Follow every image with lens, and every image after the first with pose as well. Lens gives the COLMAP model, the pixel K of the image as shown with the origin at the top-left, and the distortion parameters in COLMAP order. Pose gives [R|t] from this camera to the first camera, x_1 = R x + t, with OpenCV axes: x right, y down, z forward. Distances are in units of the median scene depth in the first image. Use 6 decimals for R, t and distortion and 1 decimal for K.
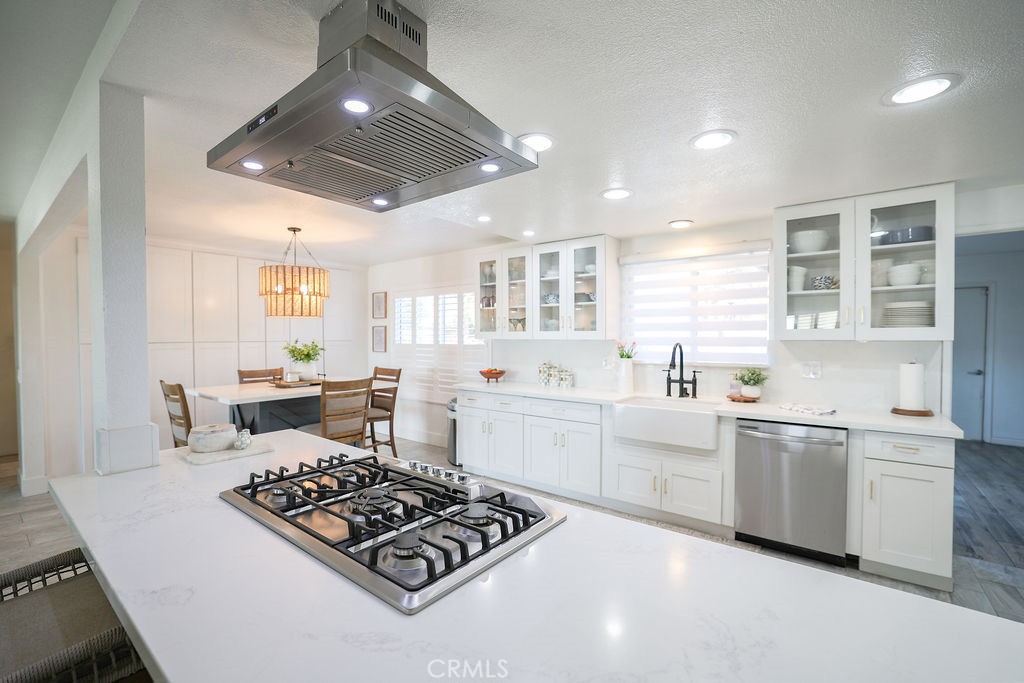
lens RADIAL K [[442.4, 0, 513.1], [0, 442.4, 341.0], [0, 0, 1]] dist [-0.031086, -0.000128]
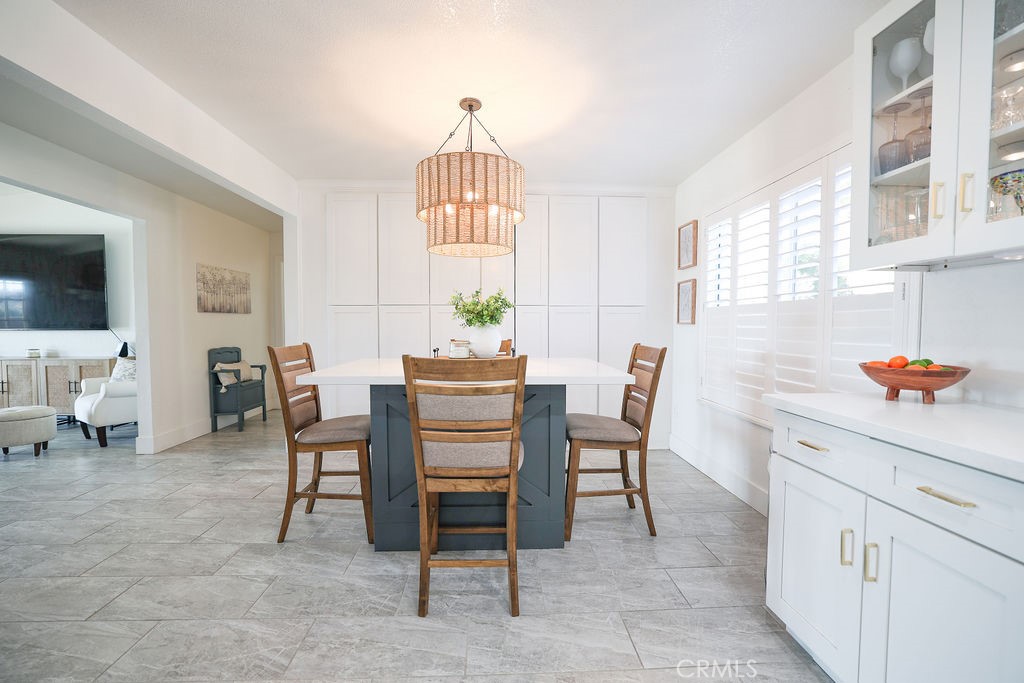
lens RADIAL K [[442.4, 0, 511.7], [0, 442.4, 340.2], [0, 0, 1]] dist [-0.031086, -0.000128]
pose [[0.648176, 0.030051, -0.760897, 0.000617], [-0.012433, 0.999505, 0.028883, 0.043660], [0.761389, -0.009261, 0.648229, 0.573236]]
